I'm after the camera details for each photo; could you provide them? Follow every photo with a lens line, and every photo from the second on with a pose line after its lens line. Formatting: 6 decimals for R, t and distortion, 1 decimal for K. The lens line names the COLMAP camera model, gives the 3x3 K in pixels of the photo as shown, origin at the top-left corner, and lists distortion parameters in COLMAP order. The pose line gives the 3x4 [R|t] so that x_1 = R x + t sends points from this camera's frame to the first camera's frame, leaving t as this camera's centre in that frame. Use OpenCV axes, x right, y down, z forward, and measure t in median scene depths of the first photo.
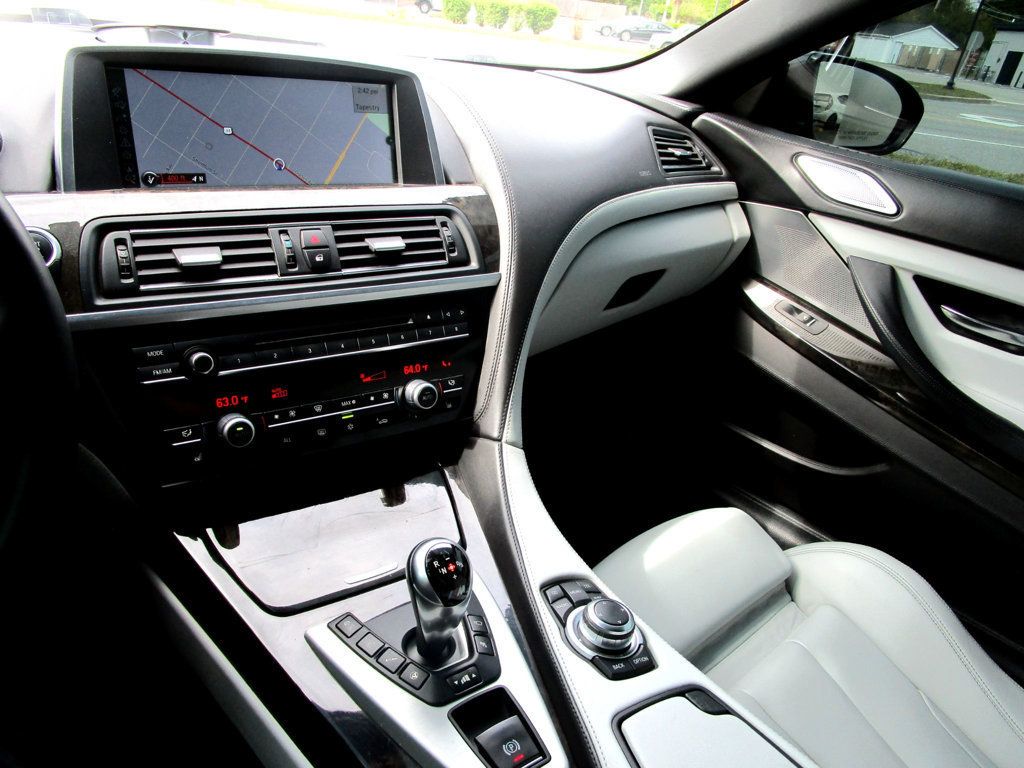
lens RADIAL K [[737.2, 0, 512.0], [0, 737.2, 384.0], [0, 0, 1]] dist [-0.018598, 0.007592]
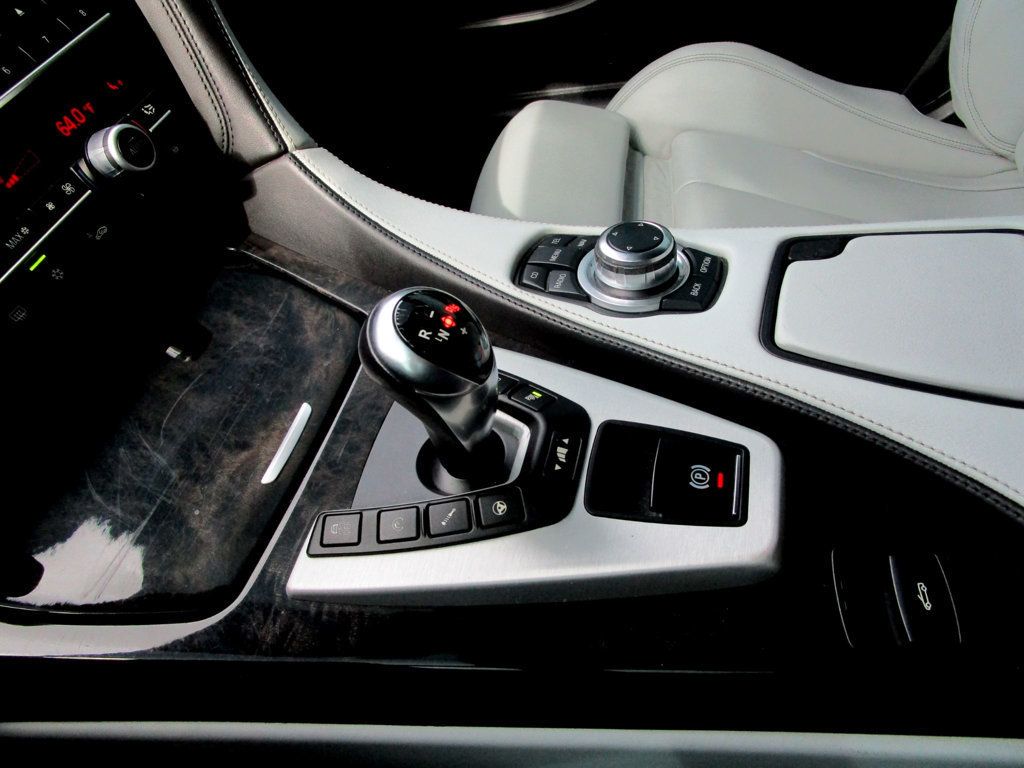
lens RADIAL K [[737.2, 0, 512.0], [0, 737.2, 384.0], [0, 0, 1]] dist [-0.018598, 0.007592]
pose [[0.730180, -0.646611, 0.220753, -0.158142], [0.522989, 0.736843, 0.428422, 0.064896], [-0.439682, -0.197374, 0.876198, 0.414301]]
